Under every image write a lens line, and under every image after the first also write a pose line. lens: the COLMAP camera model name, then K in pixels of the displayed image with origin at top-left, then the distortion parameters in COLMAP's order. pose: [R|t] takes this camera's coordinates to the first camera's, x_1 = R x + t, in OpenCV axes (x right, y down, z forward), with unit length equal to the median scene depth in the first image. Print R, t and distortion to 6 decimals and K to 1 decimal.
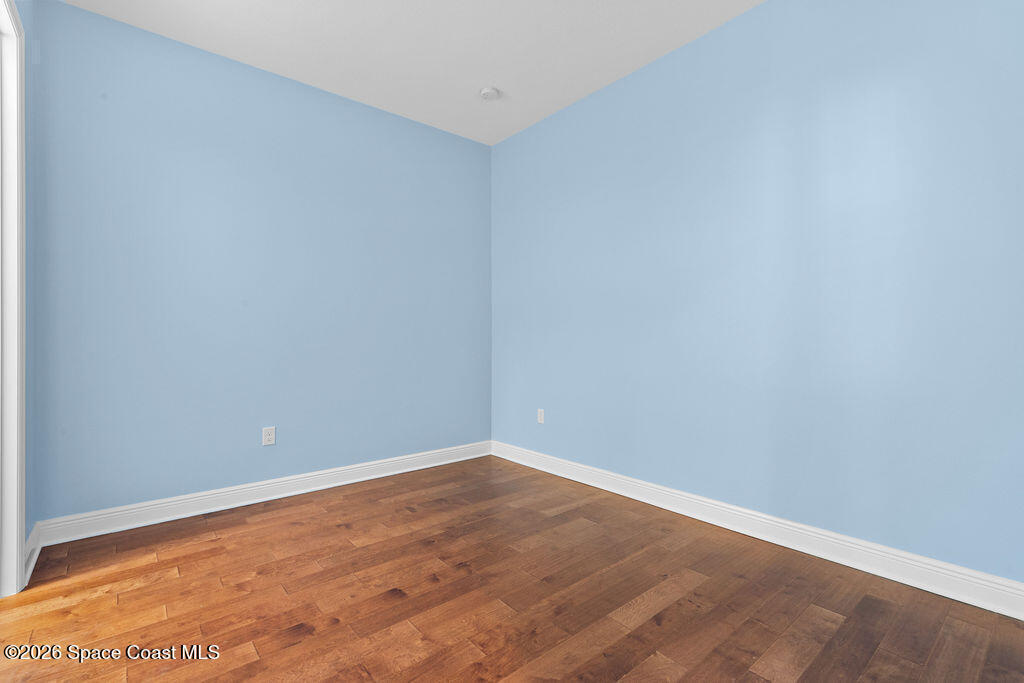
lens RADIAL K [[458.8, 0, 510.9], [0, 458.8, 340.8], [0, 0, 1]] dist [0.003338, 0.000213]
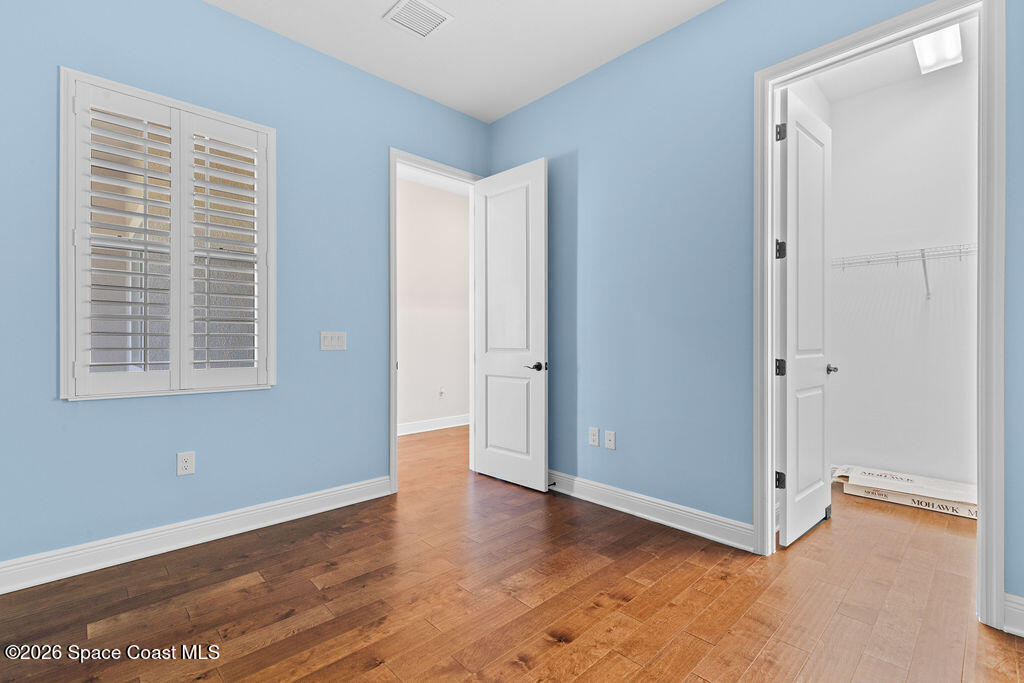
lens RADIAL K [[458.8, 0, 510.9], [0, 458.8, 340.8], [0, 0, 1]] dist [0.003338, 0.000213]
pose [[-0.997626, 0.001582, -0.068845, -0.107889], [0.001657, 0.999998, -0.001036, -0.001266], [0.068843, -0.001148, -0.997627, 2.077508]]
